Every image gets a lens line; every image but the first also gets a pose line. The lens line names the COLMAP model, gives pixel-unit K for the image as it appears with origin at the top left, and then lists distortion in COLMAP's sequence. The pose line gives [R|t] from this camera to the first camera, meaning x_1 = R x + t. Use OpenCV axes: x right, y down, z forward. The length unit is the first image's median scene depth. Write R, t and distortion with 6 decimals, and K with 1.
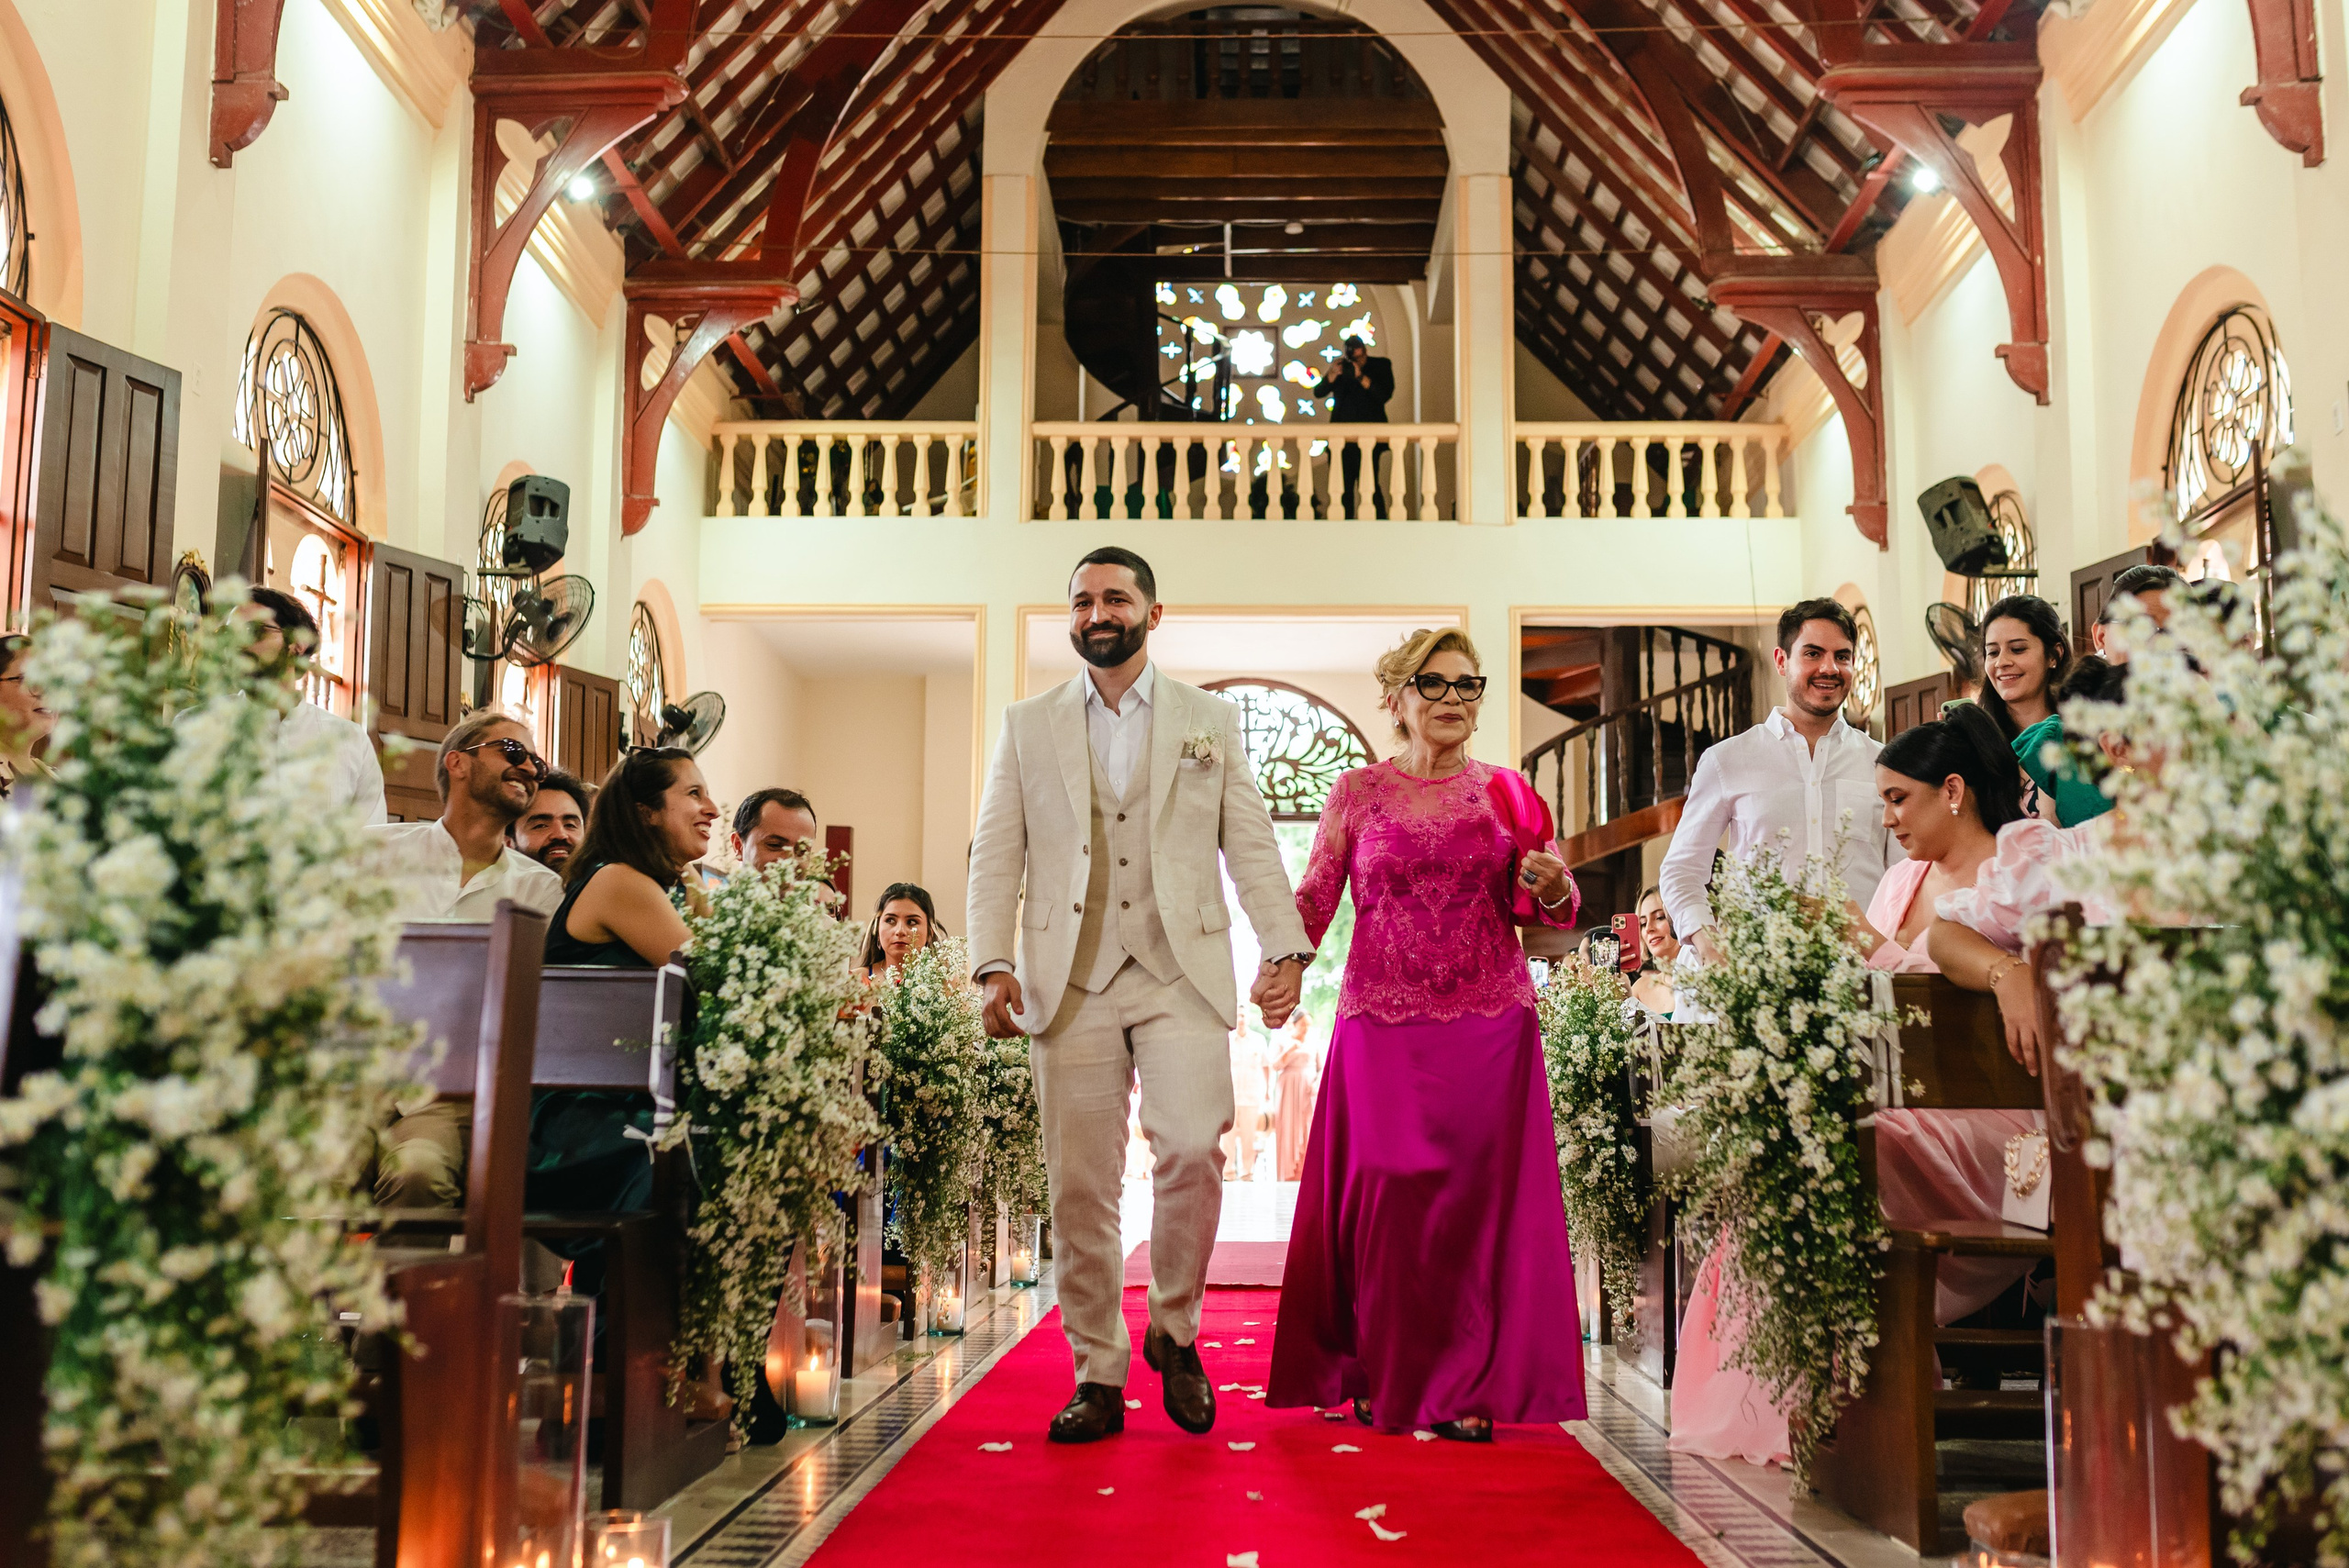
lens RADIAL K [[2421.6, 0, 1199.2], [0, 2421.6, 752.0], [0, 0, 1]] dist [-0.084553, 0.152246]
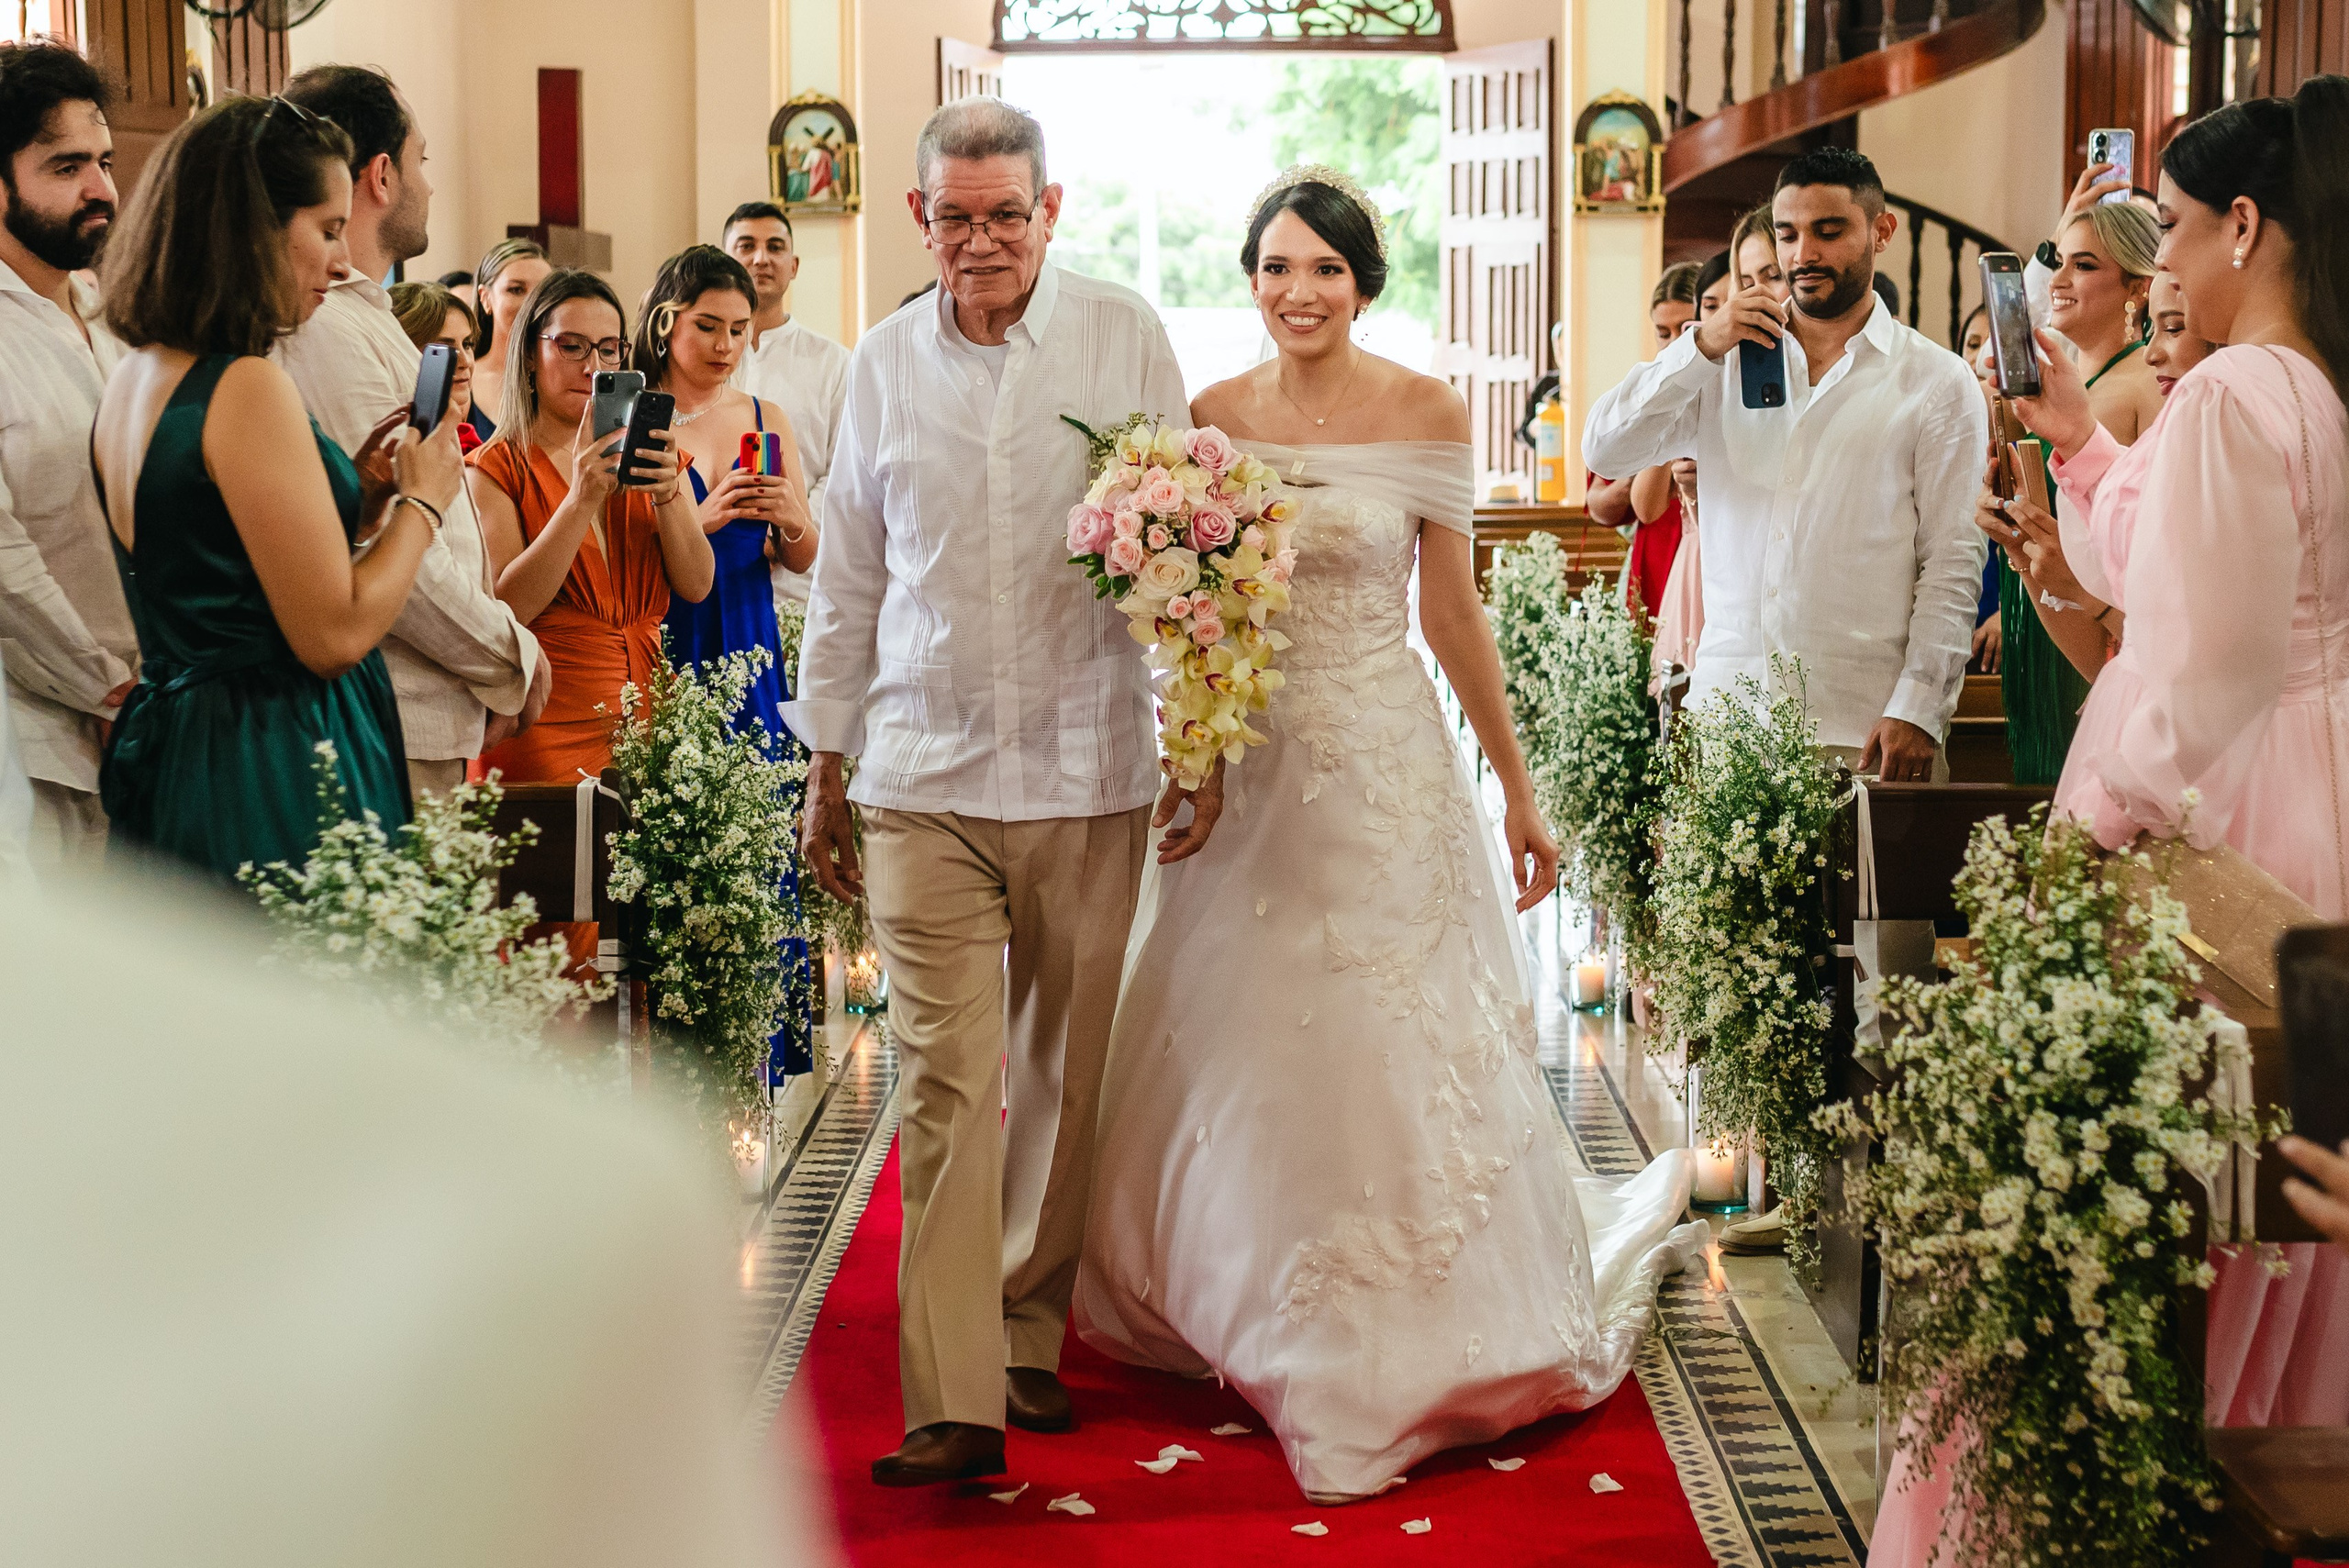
lens RADIAL K [[3825.4, 0, 1225.0], [0, 3825.4, 785.7], [0, 0, 1]] dist [-0.045696, -0.022721]
pose [[0.999805, -0.007075, 0.018457, 0.006013], [0.002318, 0.969270, 0.245990, -0.136579], [-0.019630, -0.245899, 0.969097, 0.051618]]
